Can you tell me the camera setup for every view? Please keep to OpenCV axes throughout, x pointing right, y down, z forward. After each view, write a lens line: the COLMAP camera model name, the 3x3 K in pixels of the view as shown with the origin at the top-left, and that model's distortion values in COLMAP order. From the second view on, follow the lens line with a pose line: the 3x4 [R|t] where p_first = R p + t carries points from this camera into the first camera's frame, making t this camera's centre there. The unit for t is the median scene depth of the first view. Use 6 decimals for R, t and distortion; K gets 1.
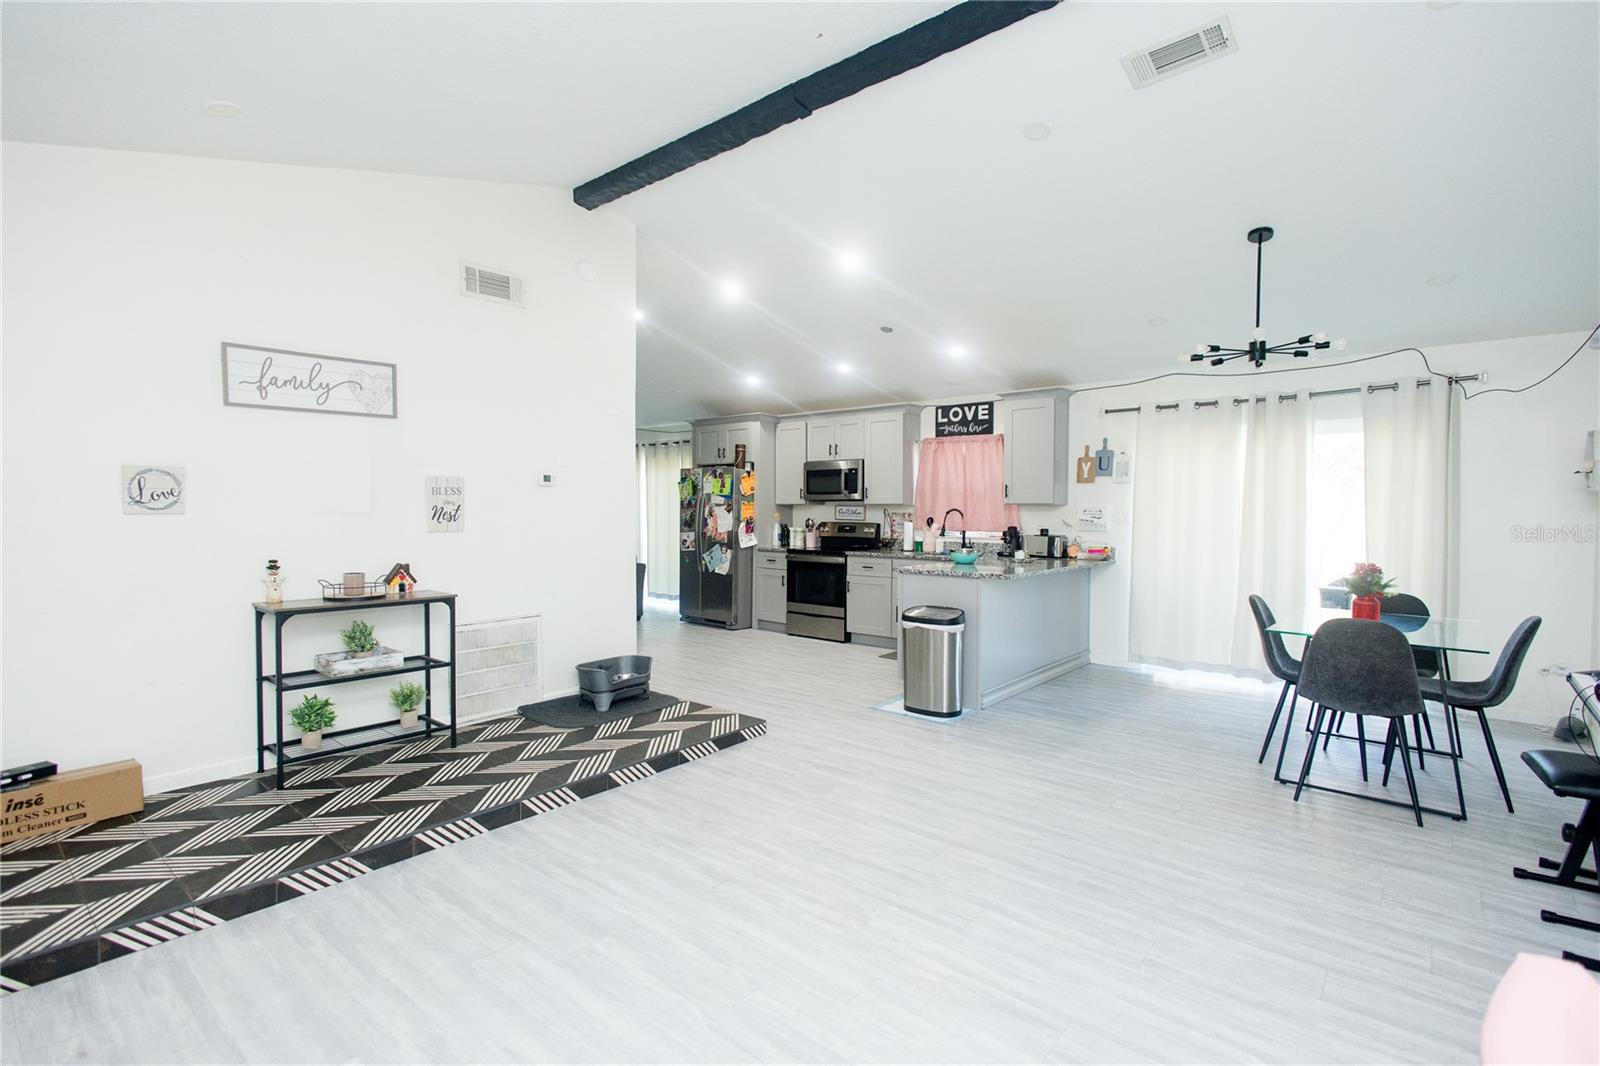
lens RADIAL K [[741.6, 0, 800.0], [0, 741.6, 533.0], [0, 0, 1]] dist [-0.000813, -0.000731]
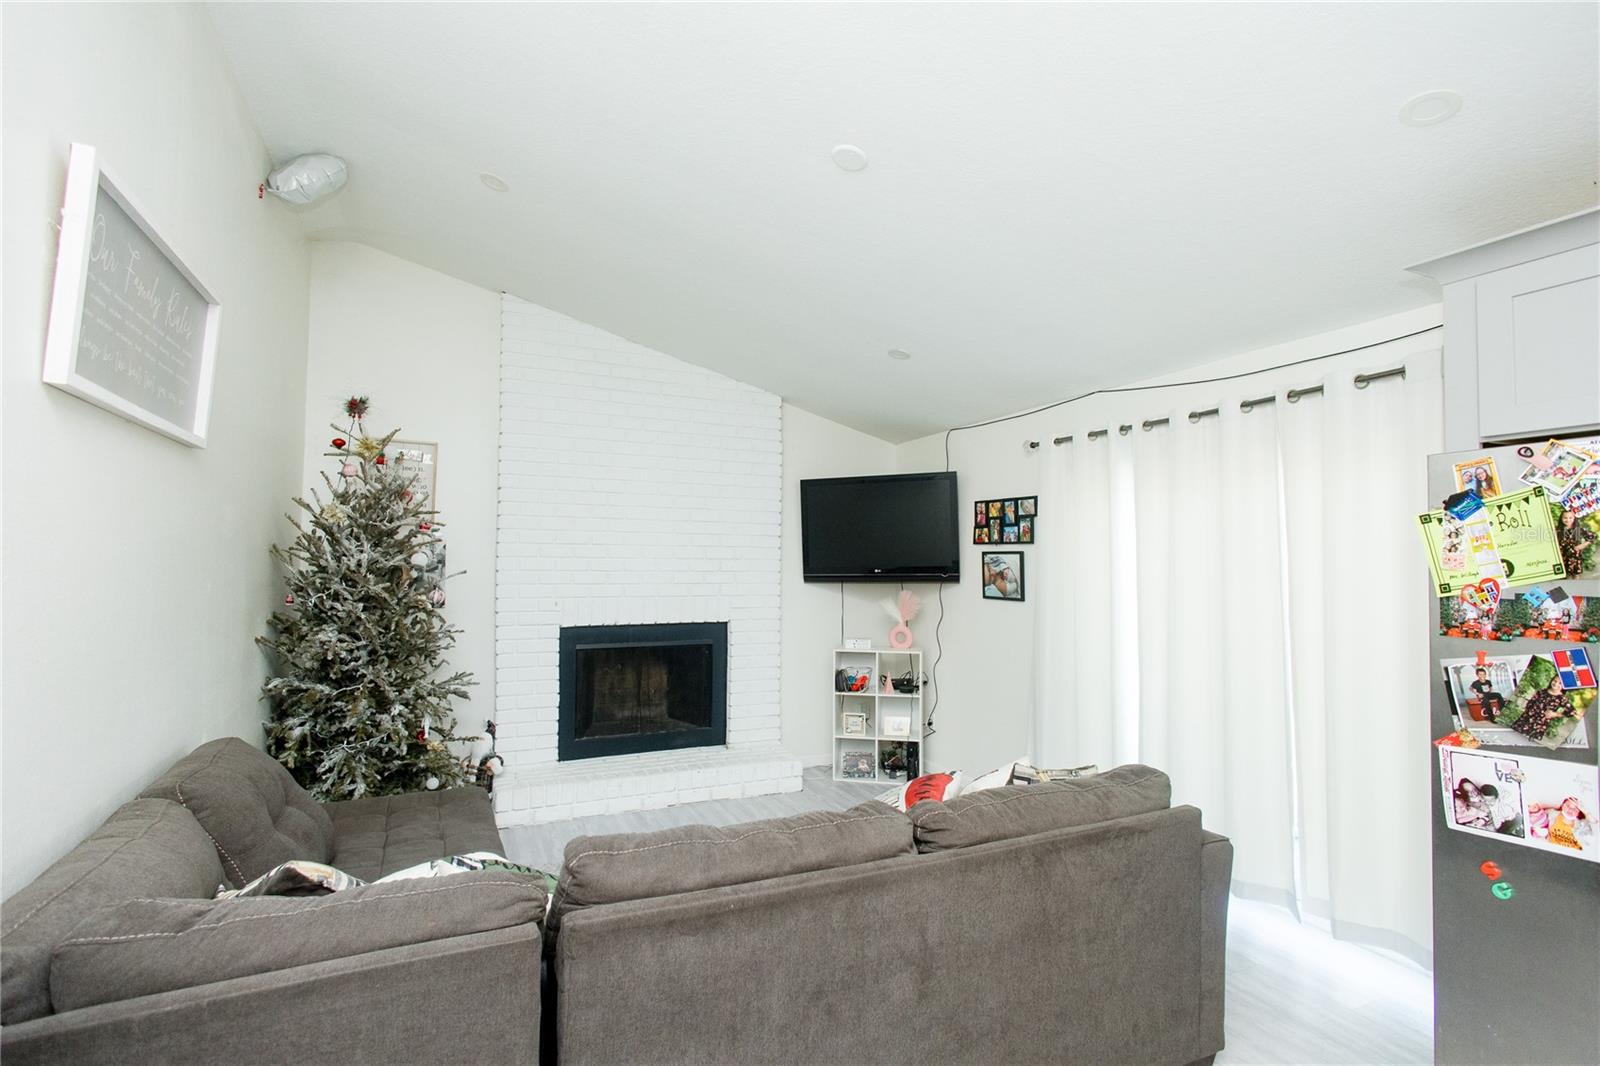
lens RADIAL K [[767.0, 0, 800.0], [0, 767.0, 533.0], [0, 0, 1]] dist [0.003077, -0.000029]
pose [[0.911197, -0.012461, -0.411783, -0.461100], [-0.020088, 0.997010, -0.074622, -0.081045], [0.411481, 0.076268, 0.908222, 1.383835]]
